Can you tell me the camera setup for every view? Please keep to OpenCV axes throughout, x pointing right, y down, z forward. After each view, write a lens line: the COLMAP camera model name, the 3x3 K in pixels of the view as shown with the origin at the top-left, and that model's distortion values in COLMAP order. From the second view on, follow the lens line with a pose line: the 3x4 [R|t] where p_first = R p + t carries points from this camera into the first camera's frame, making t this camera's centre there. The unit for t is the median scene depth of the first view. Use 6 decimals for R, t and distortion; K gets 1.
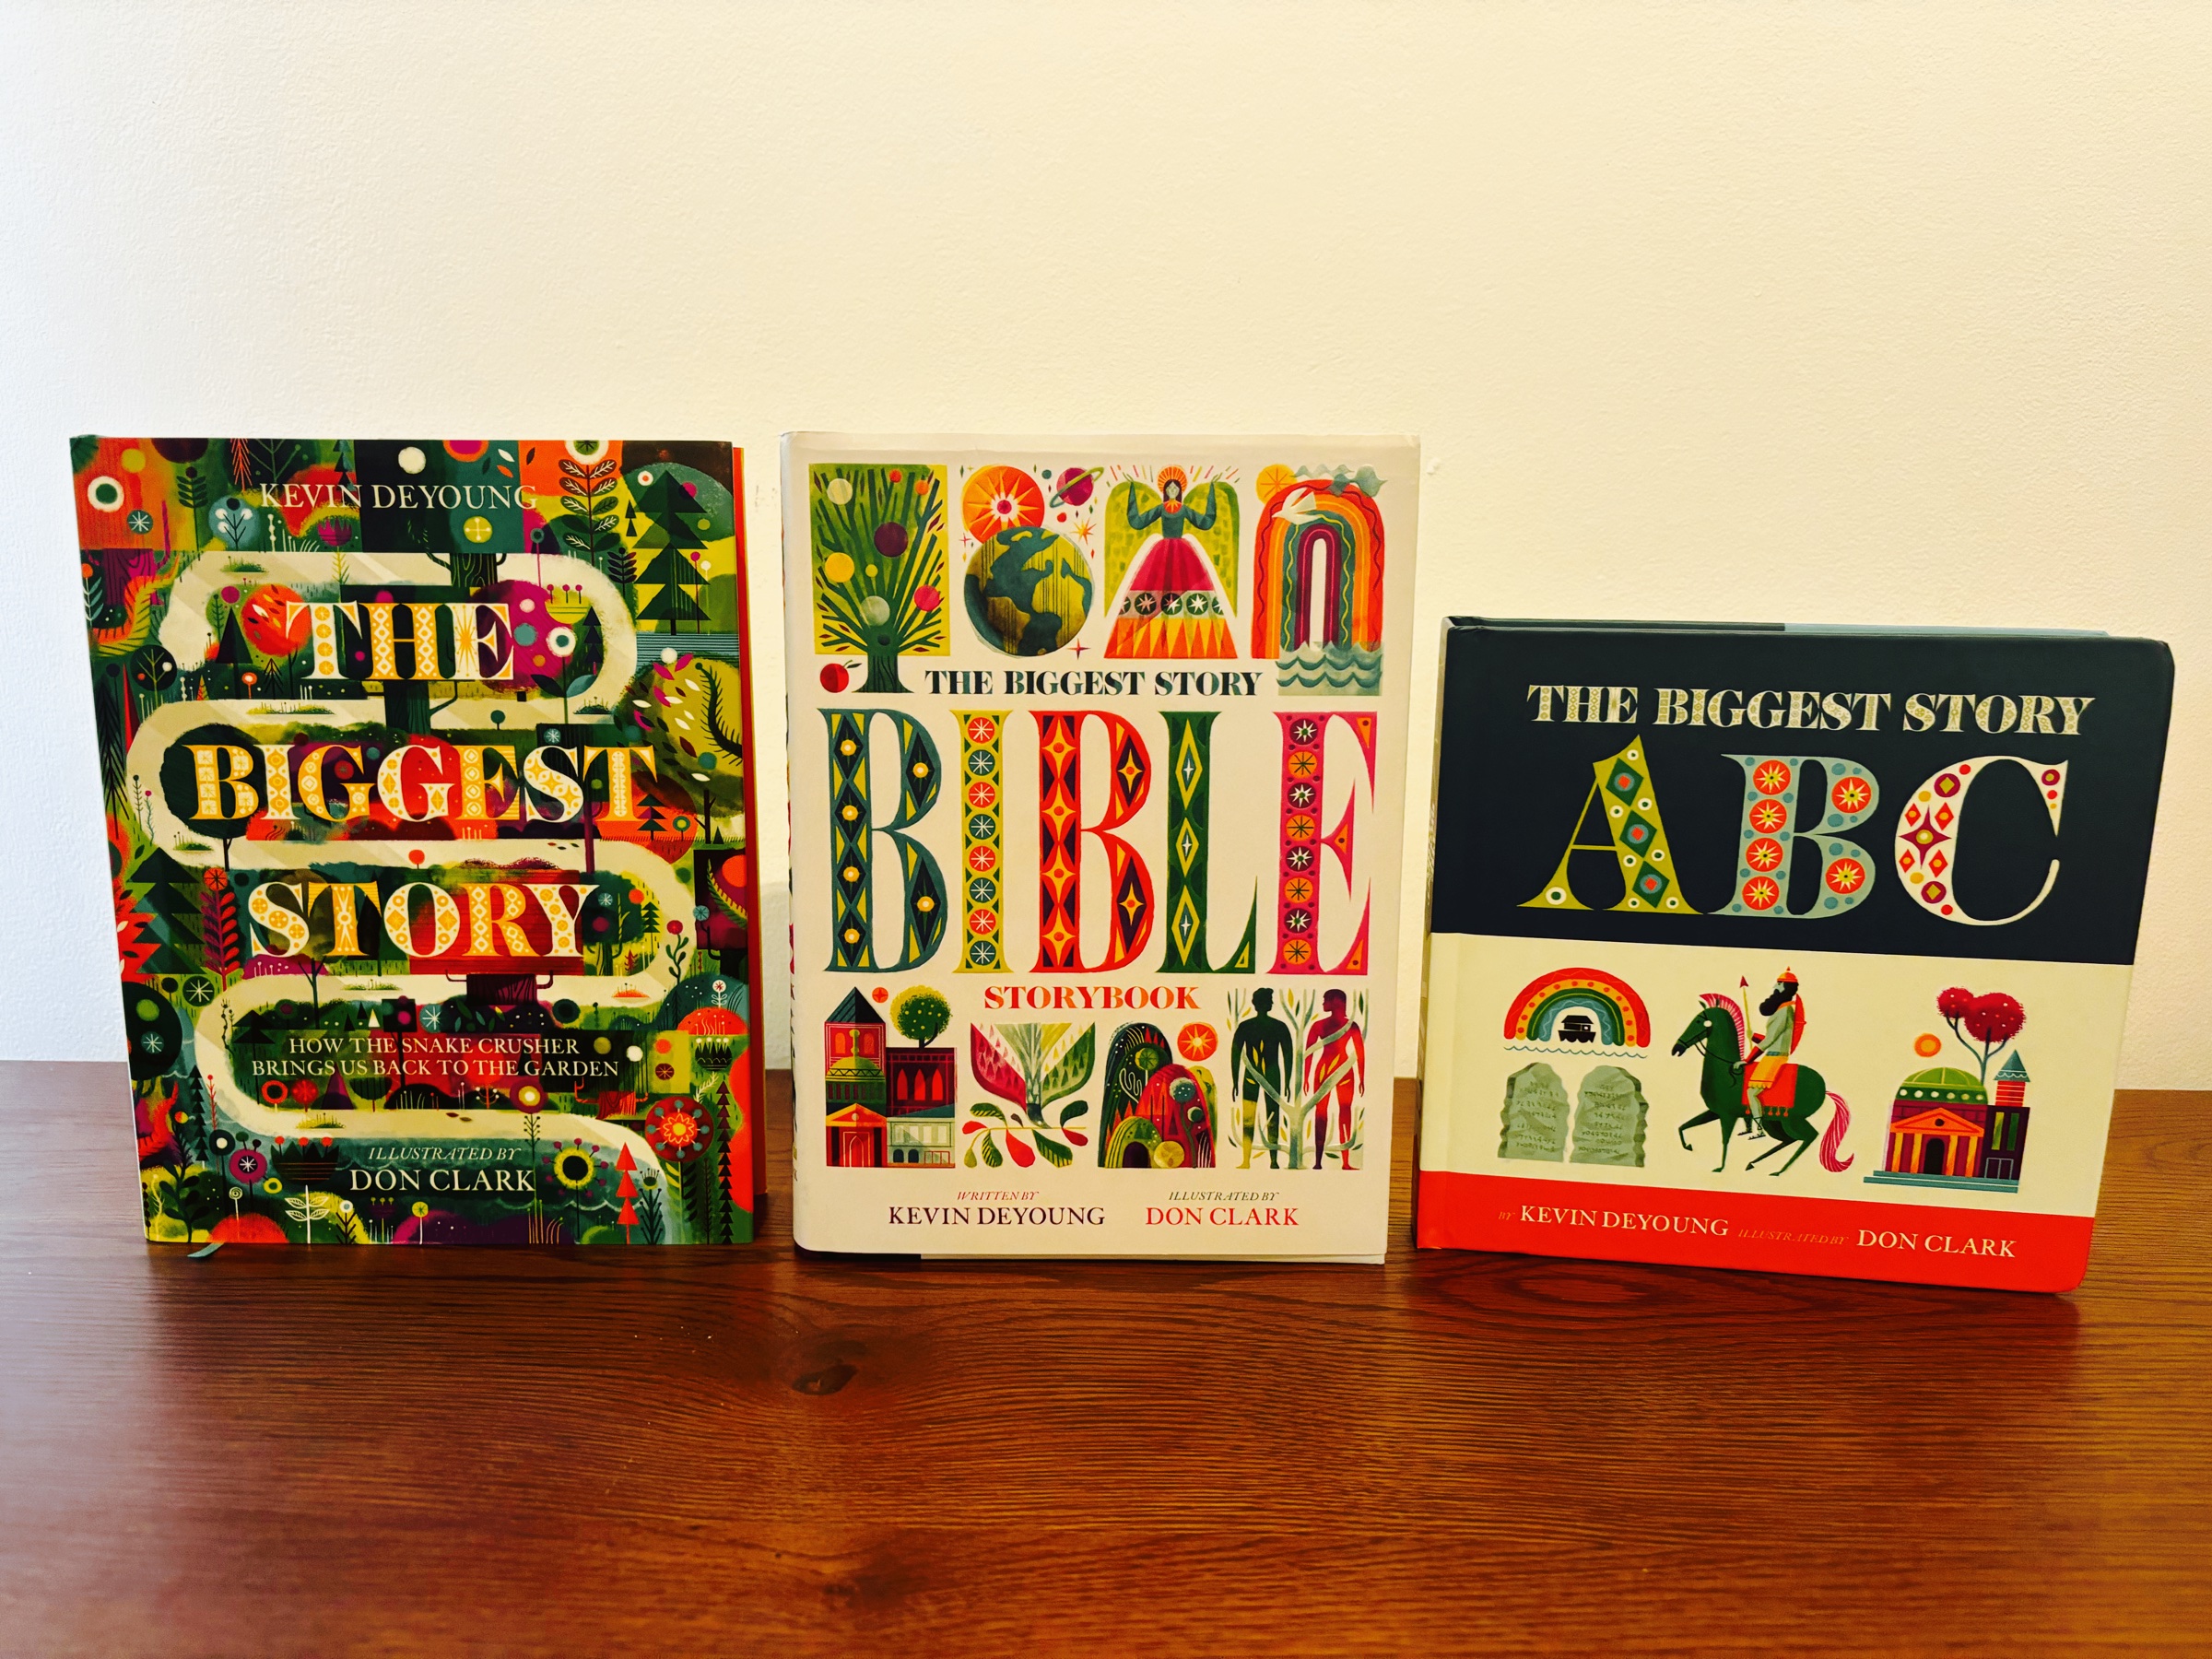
lens RADIAL K [[1702.8, 0, 1113.8], [0, 1702.8, 840.4], [0, 0, 1]] dist [0.033901, -0.062646]
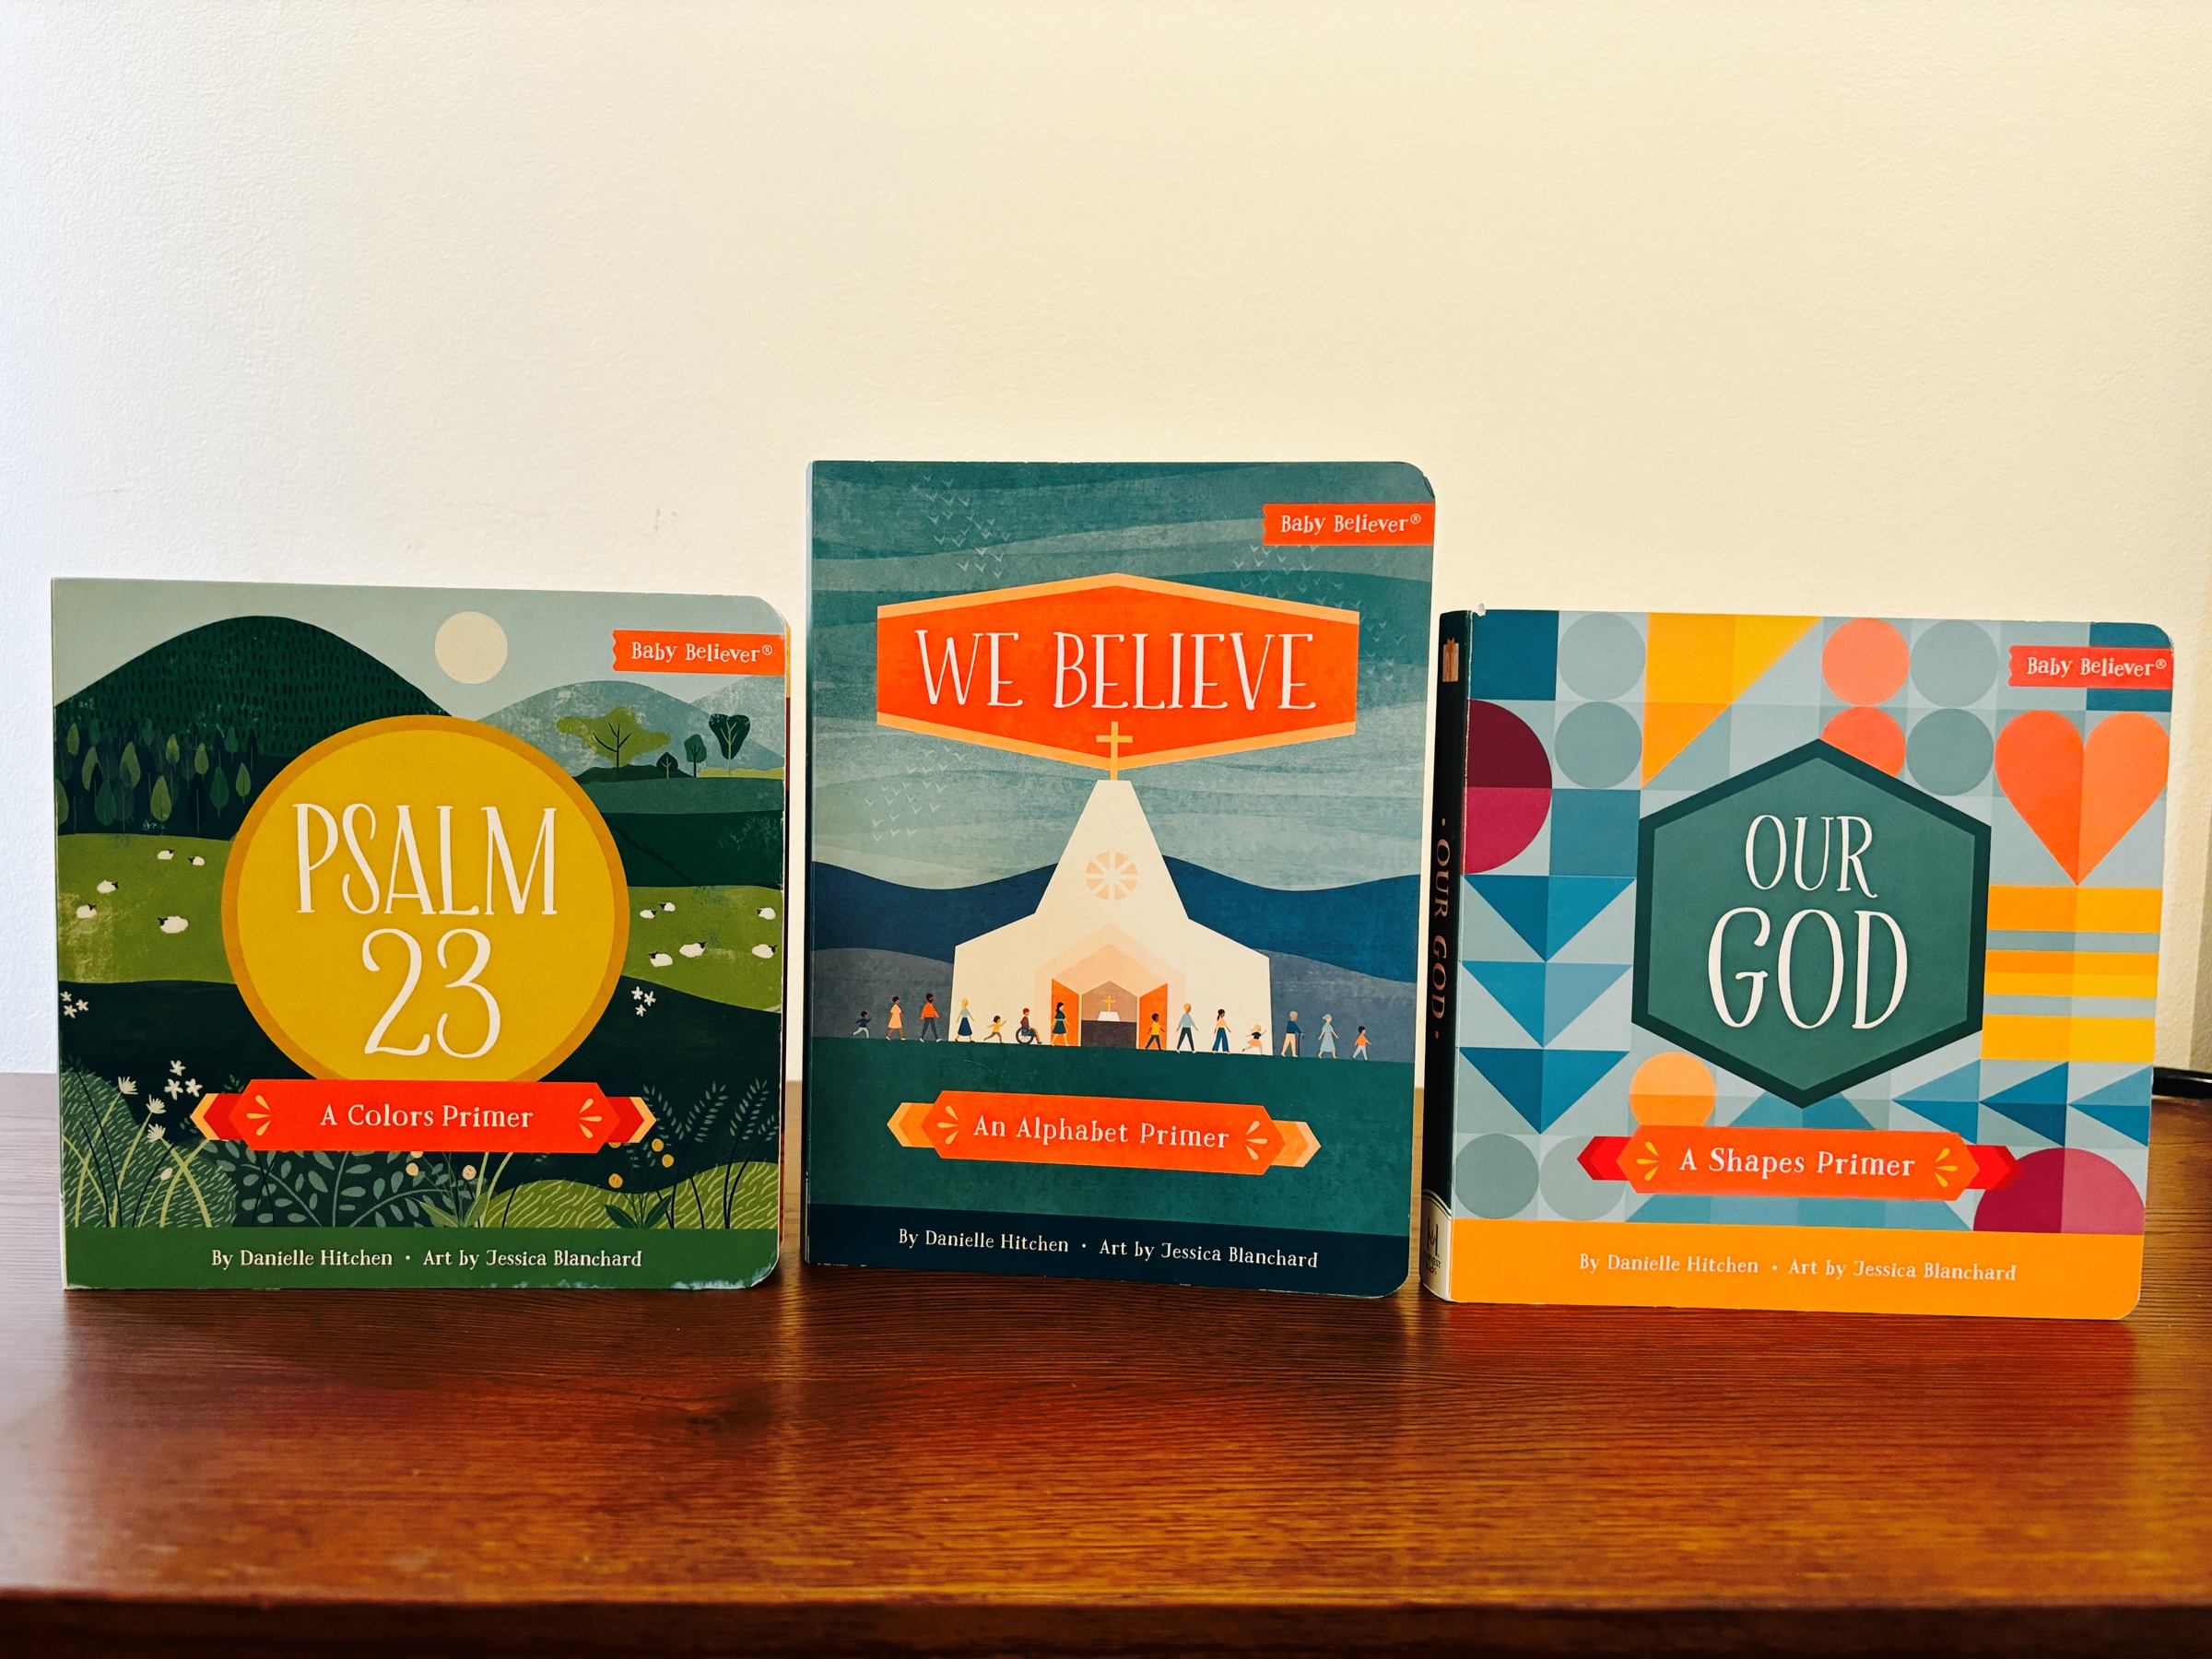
lens RADIAL K [[1702.8, 0, 1126.4], [0, 1702.8, 844.2], [0, 0, 1]] dist [0.033901, -0.062646]
pose [[0.997824, 0.009273, 0.065275, 0.017525], [-0.001483, 0.992965, -0.118403, 0.201432], [-0.065914, 0.118048, 0.990818, -0.049811]]
